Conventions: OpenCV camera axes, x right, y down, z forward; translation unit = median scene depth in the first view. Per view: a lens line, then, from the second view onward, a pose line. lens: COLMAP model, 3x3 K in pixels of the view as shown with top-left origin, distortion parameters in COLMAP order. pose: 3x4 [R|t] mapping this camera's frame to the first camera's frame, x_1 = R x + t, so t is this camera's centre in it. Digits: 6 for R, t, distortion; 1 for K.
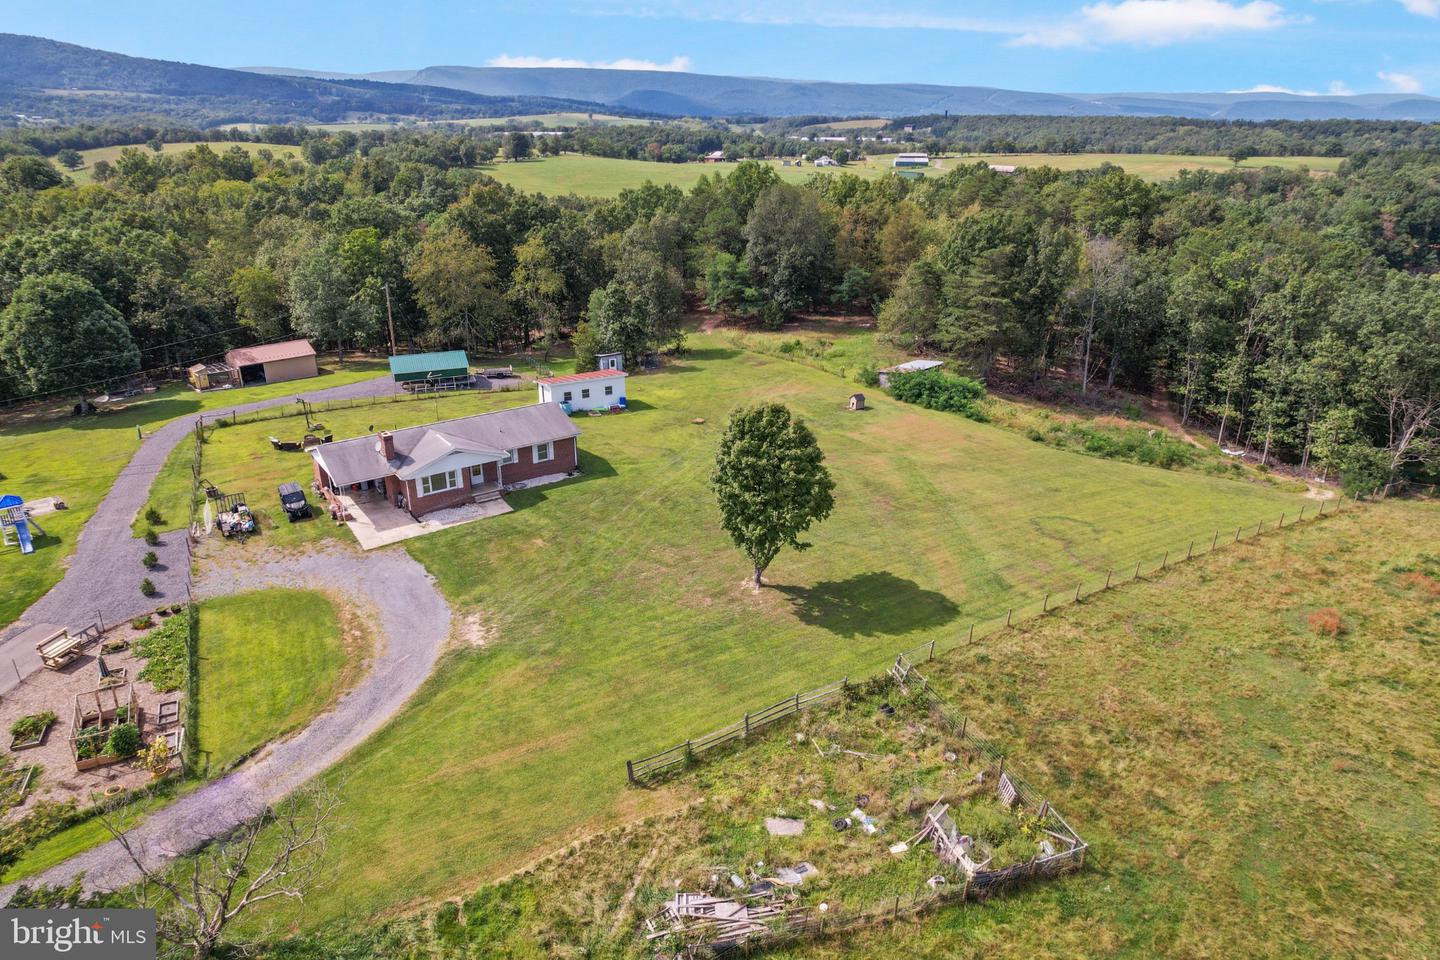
lens RADIAL K [[967.5, 0, 749.0], [0, 967.5, 480.7], [0, 0, 1]] dist [-0.033949, 0.001820]
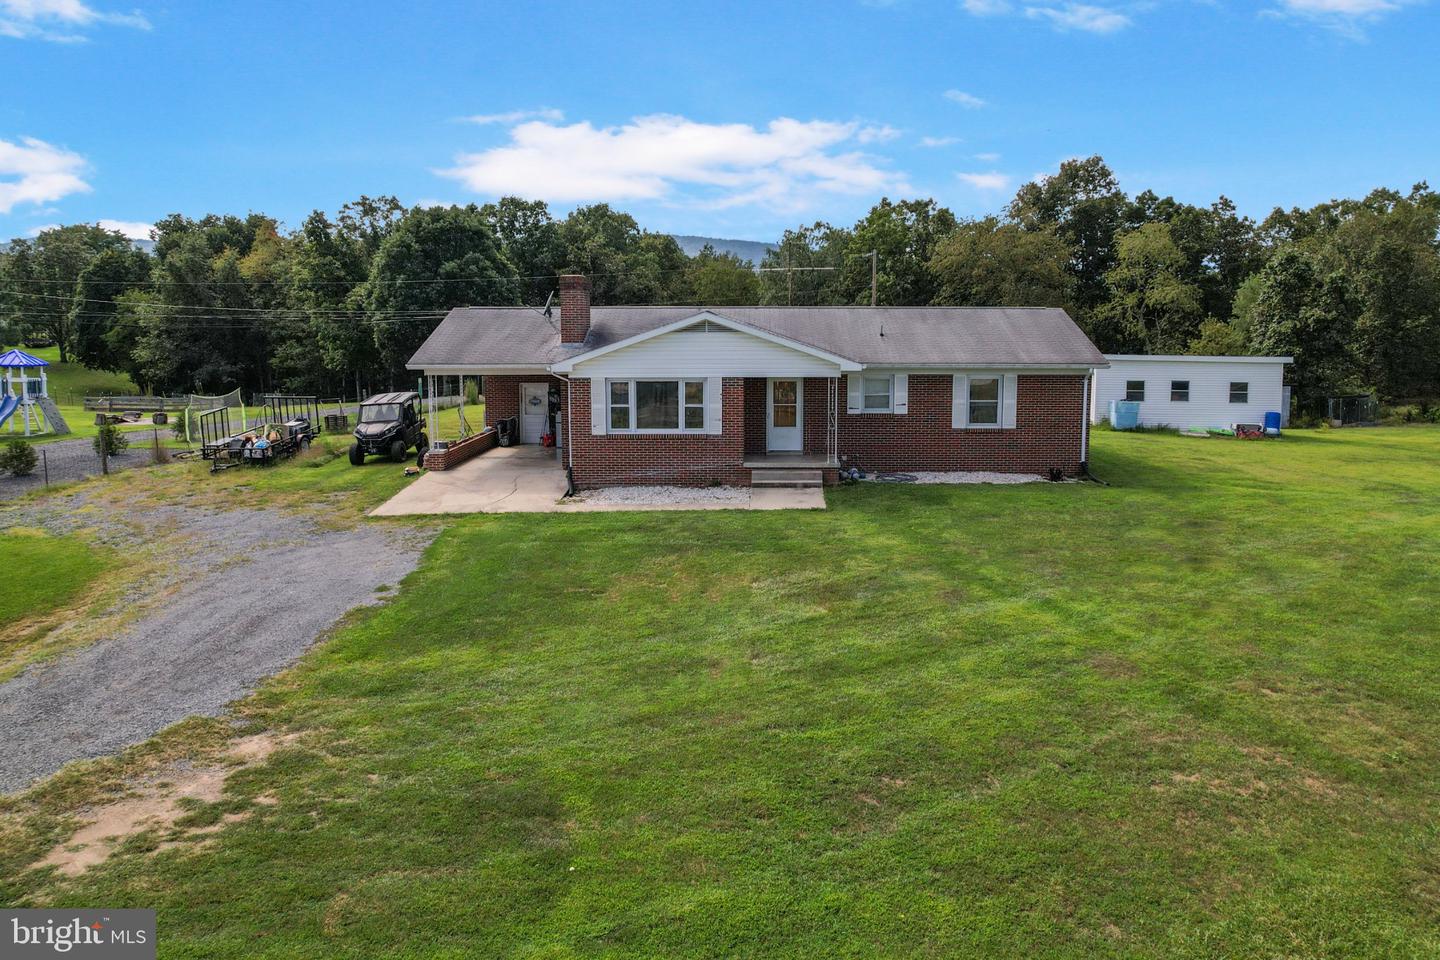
lens RADIAL K [[1075.5, 0, 735.8], [0, 1075.5, 420.2], [0, 0, 1]] dist [-0.087134, 0.097125]
pose [[0.796765, 0.049615, -0.602249, -0.050840], [-0.212860, 0.955790, -0.202869, 0.076968], [0.565558, 0.289834, 0.772101, 0.660179]]
